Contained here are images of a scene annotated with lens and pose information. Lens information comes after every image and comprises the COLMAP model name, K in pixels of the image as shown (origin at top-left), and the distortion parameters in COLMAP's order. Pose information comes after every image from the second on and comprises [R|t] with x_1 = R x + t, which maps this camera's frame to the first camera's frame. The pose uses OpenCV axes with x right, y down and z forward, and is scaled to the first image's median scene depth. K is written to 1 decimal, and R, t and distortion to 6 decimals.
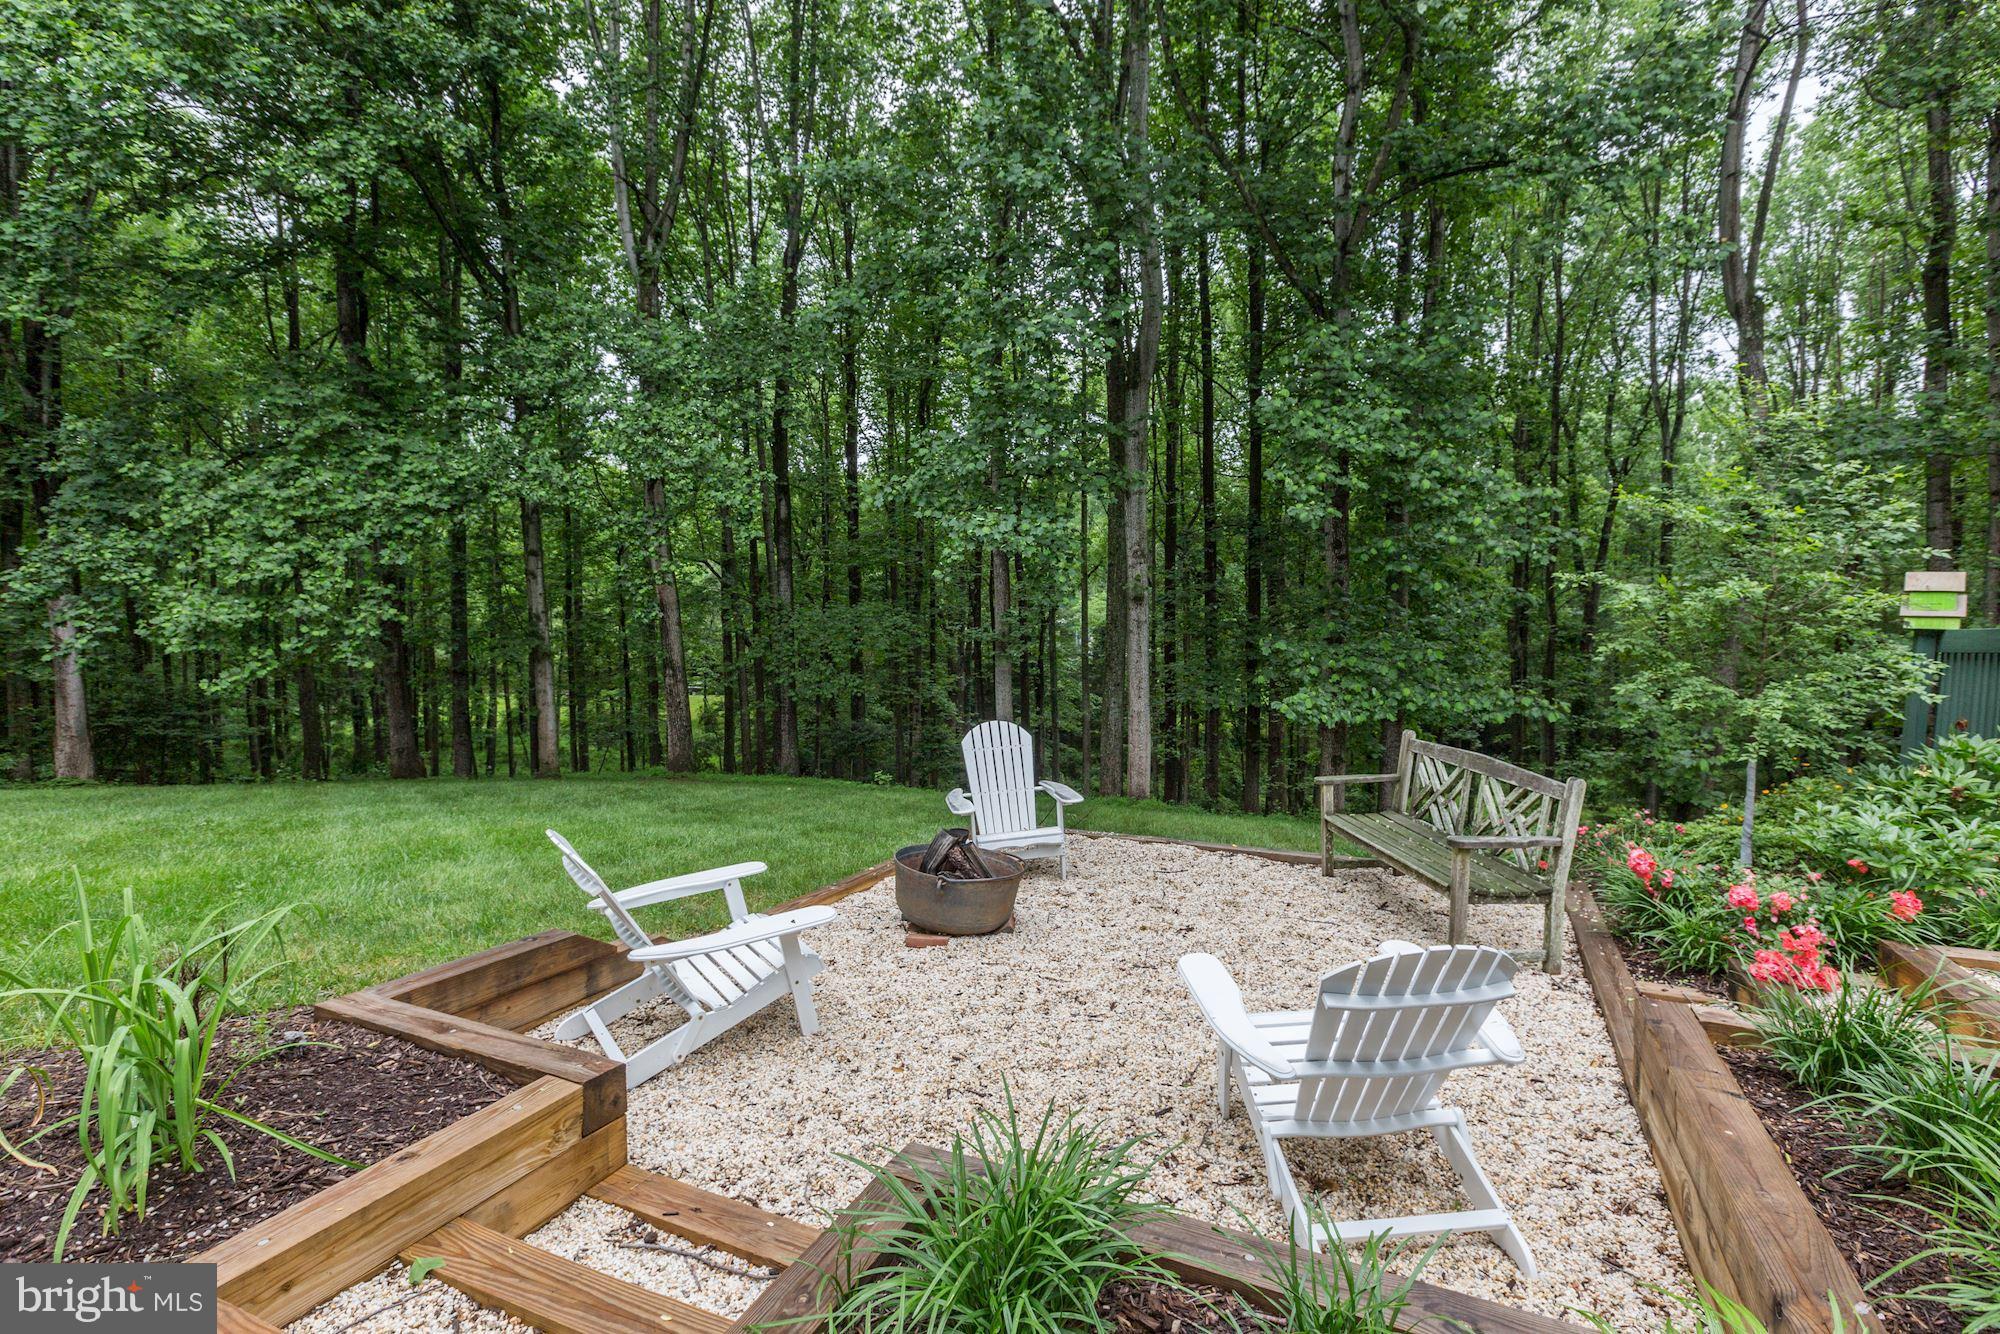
lens RADIAL K [[924.1, 0, 1009.4], [0, 924.1, 663.4], [0, 0, 1]] dist [0.002811, 0.000214]
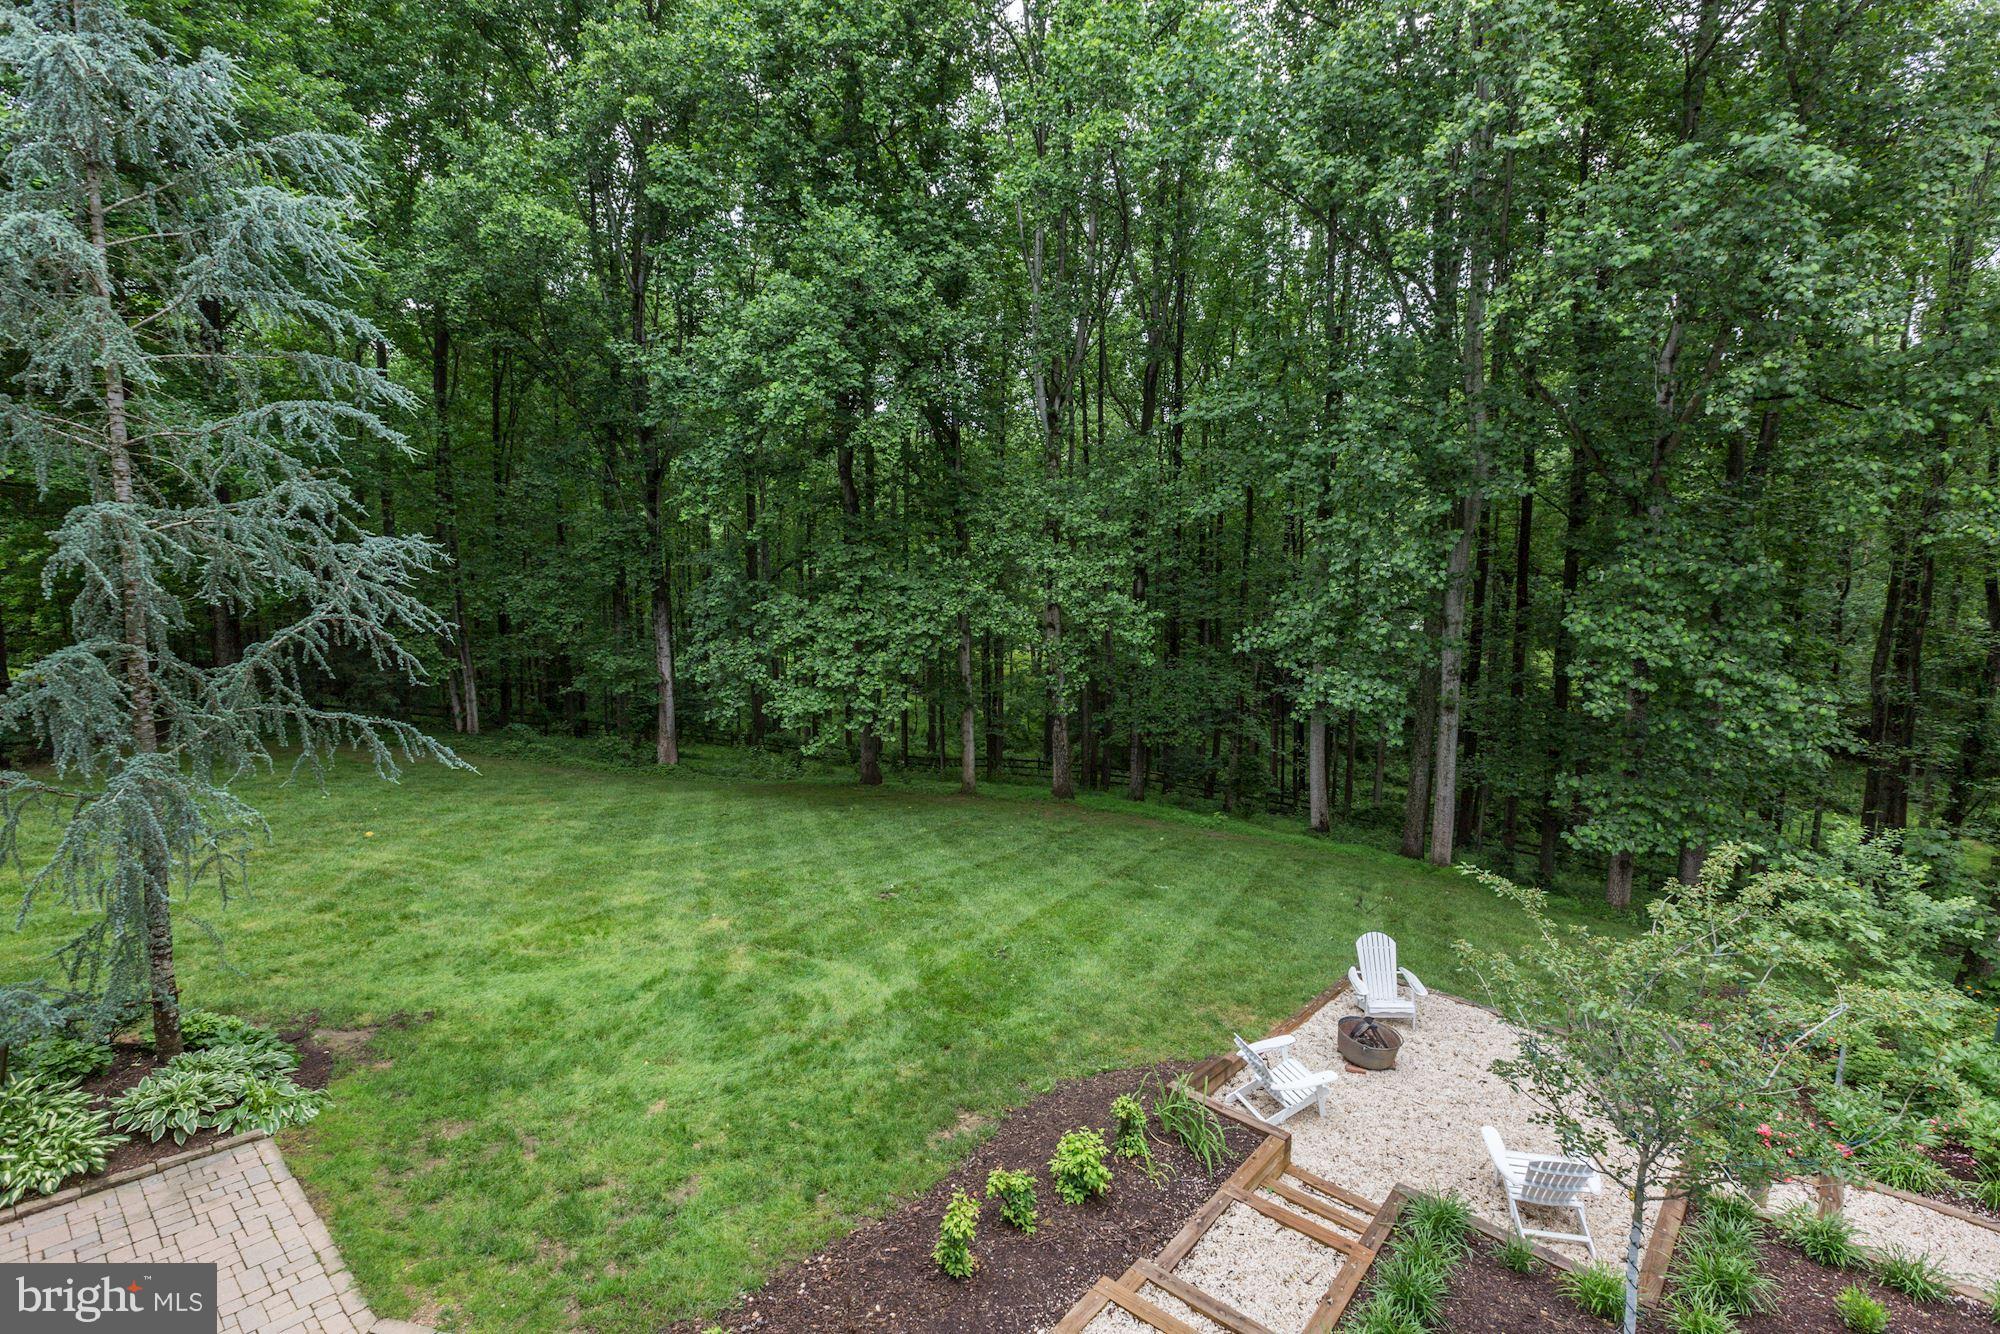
lens RADIAL K [[924.1, 0, 1009.4], [0, 924.1, 663.4], [0, 0, 1]] dist [0.002811, 0.000214]
pose [[0.958259, 0.048303, -0.281791, -0.106315], [-0.028291, 0.996808, 0.074659, -0.284644], [0.284498, -0.063571, 0.956567, -0.455025]]
